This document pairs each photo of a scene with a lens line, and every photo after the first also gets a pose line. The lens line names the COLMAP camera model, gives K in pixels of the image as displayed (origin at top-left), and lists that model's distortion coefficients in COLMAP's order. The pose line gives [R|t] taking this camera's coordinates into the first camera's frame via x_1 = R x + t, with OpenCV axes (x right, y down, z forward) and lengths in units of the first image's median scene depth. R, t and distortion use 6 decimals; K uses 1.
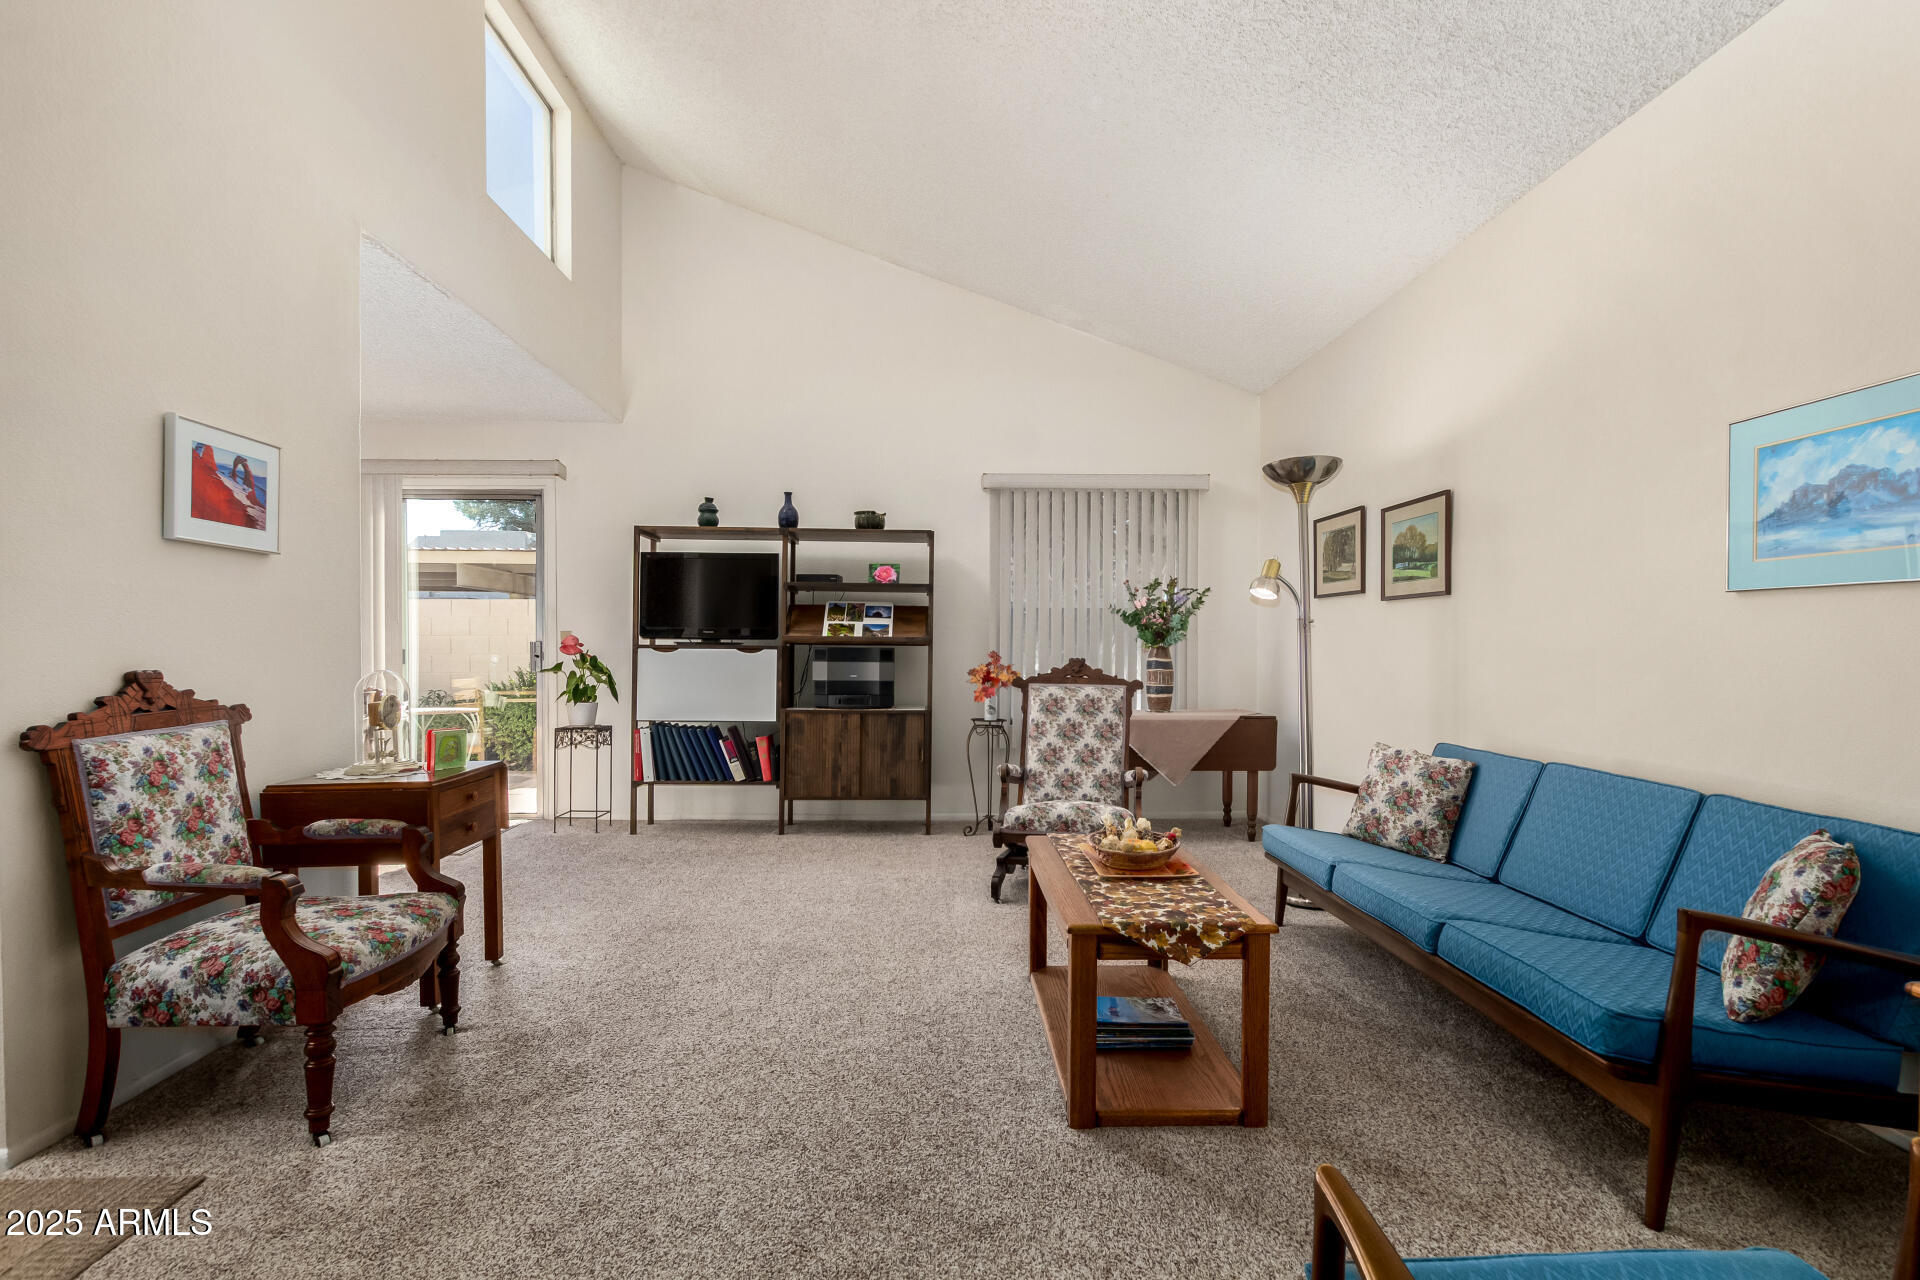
lens RADIAL K [[877.6, 0, 969.3], [0, 877.6, 648.7], [0, 0, 1]] dist [0.003018, 0.000309]
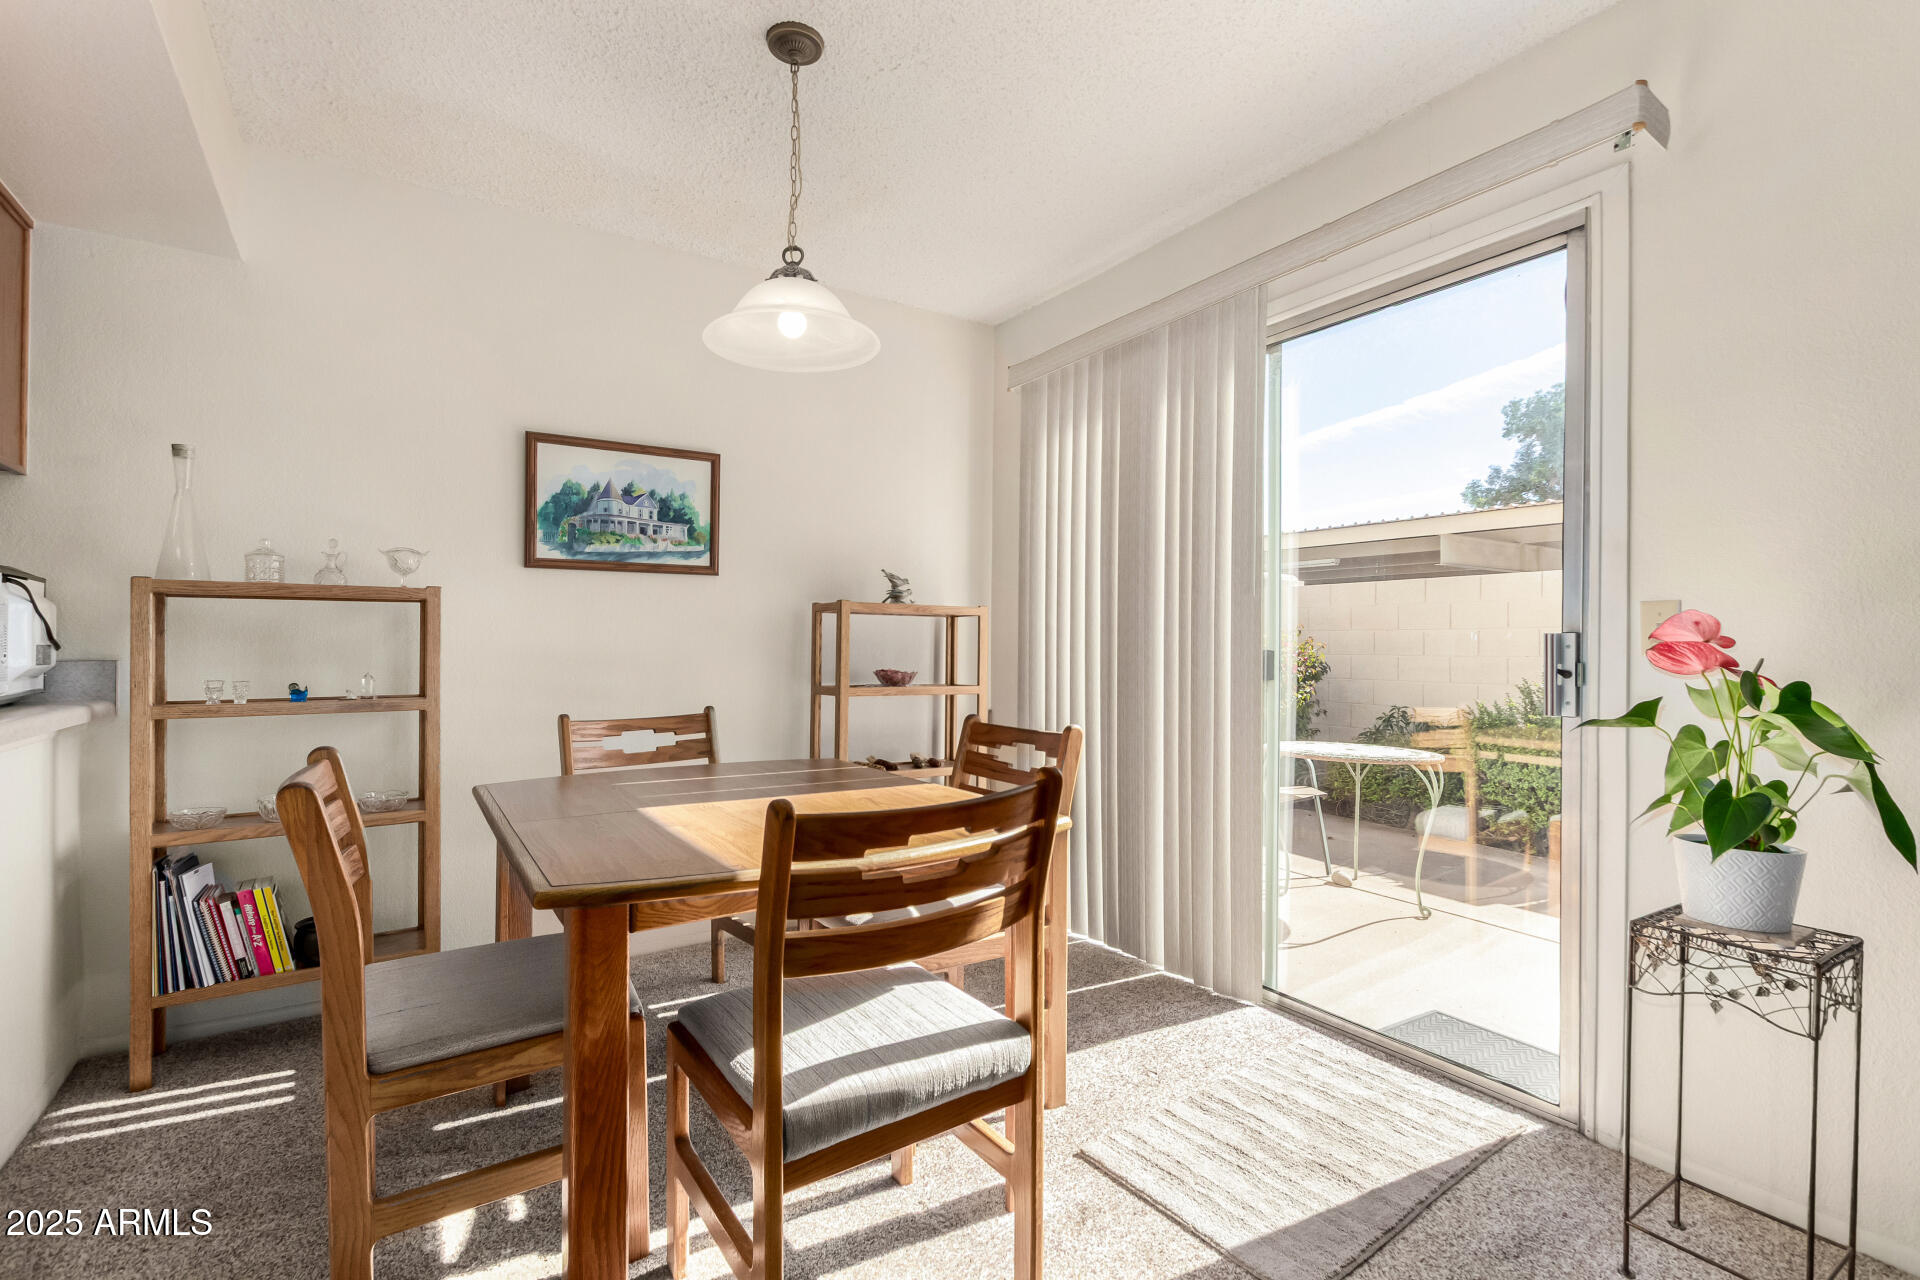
lens RADIAL K [[877.6, 0, 970.8], [0, 877.6, 648.9], [0, 0, 1]] dist [0.003018, 0.000309]
pose [[0.504582, 0.006582, -0.863339, -0.314656], [-0.002959, 0.999978, 0.005895, -0.002598], [0.863359, -0.000420, 0.504590, 0.628590]]
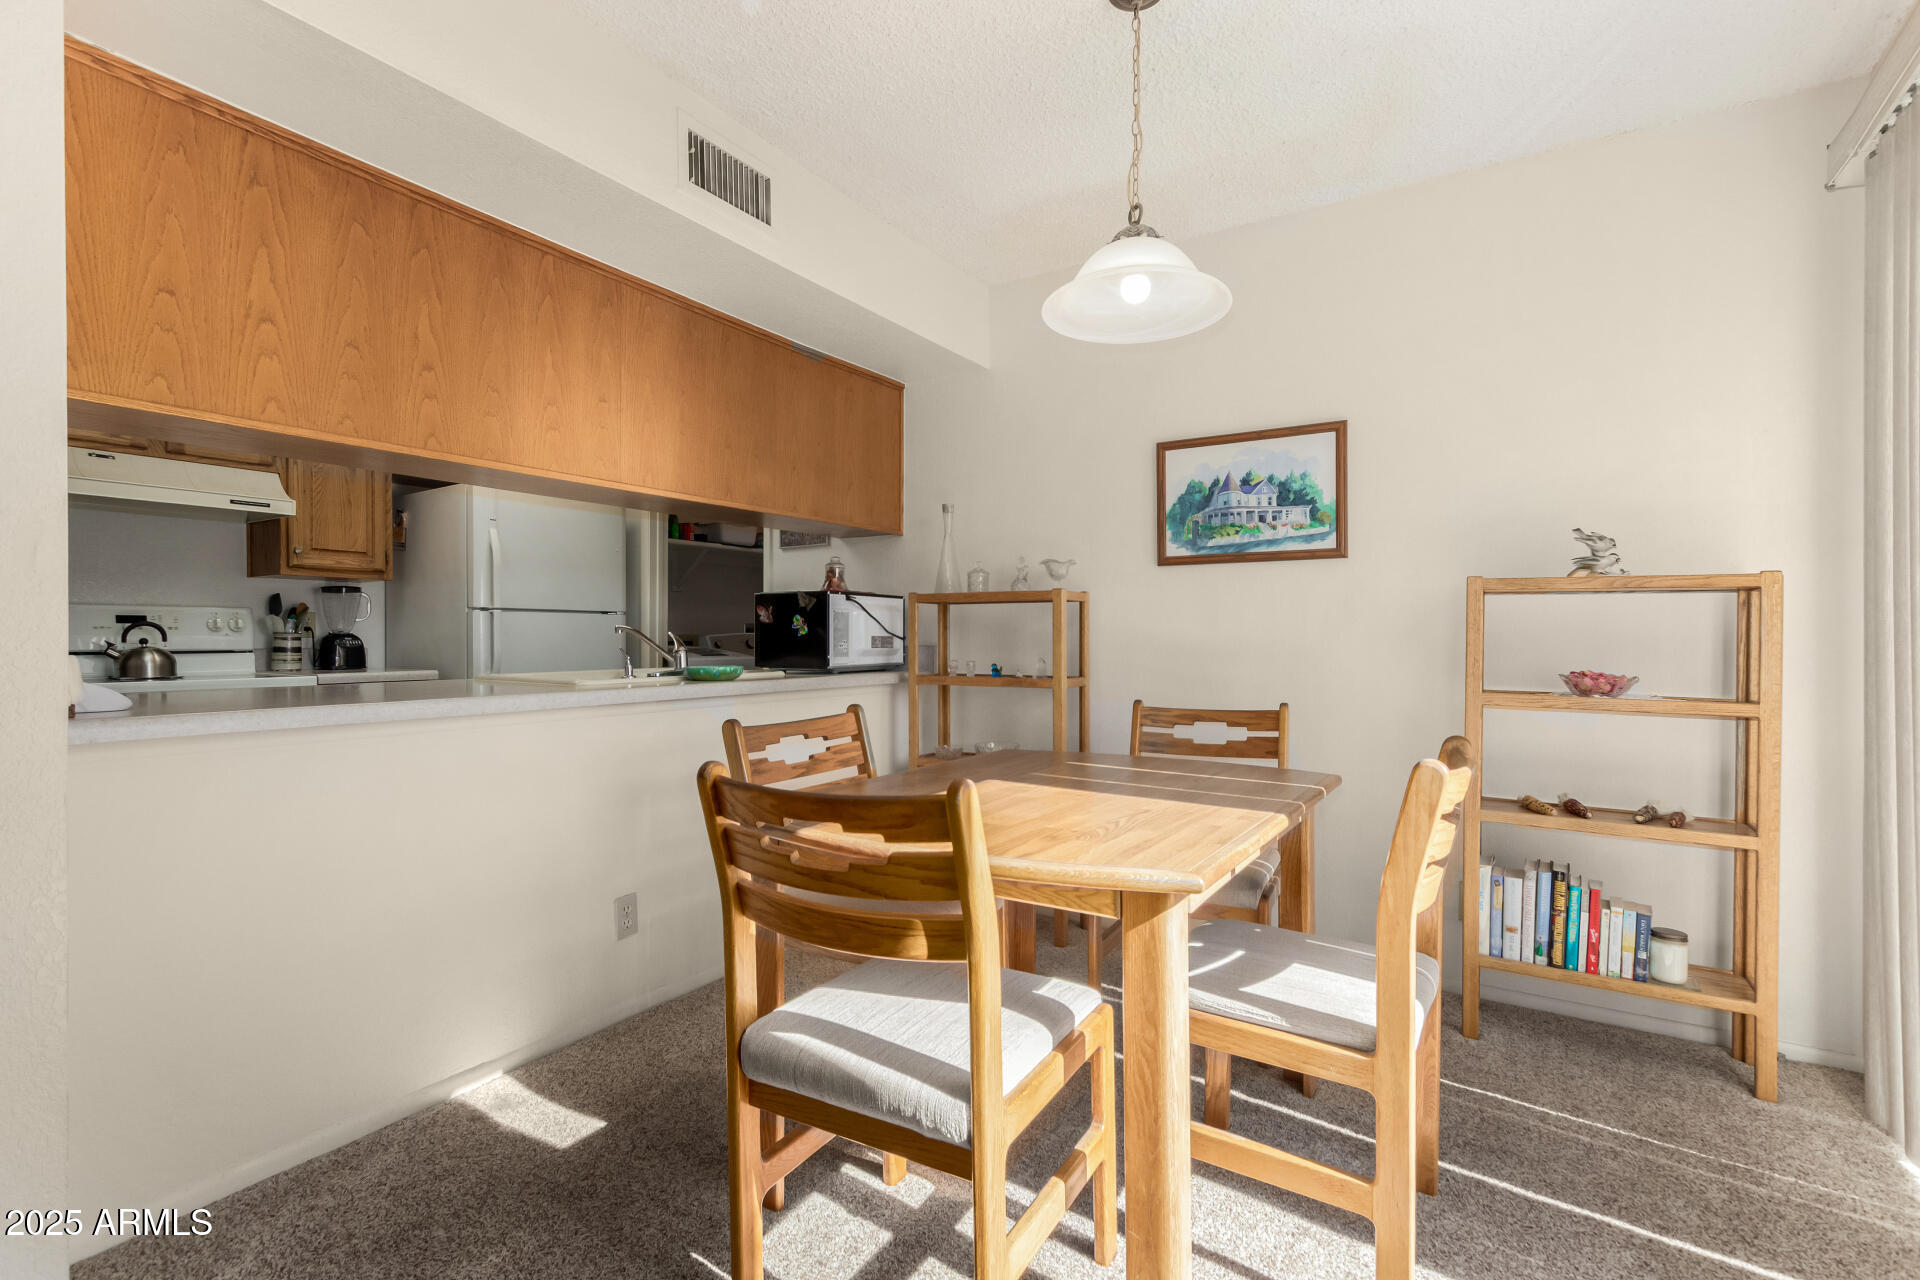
lens RADIAL K [[877.6, 0, 952.2], [0, 877.6, 635.6], [0, 0, 1]] dist [0.003018, 0.000309]
pose [[-0.568179, -0.001481, -0.822904, -0.349112], [-0.002264, 0.999997, -0.000237, -0.001115], [0.822902, 0.001728, -0.568181, 0.882155]]
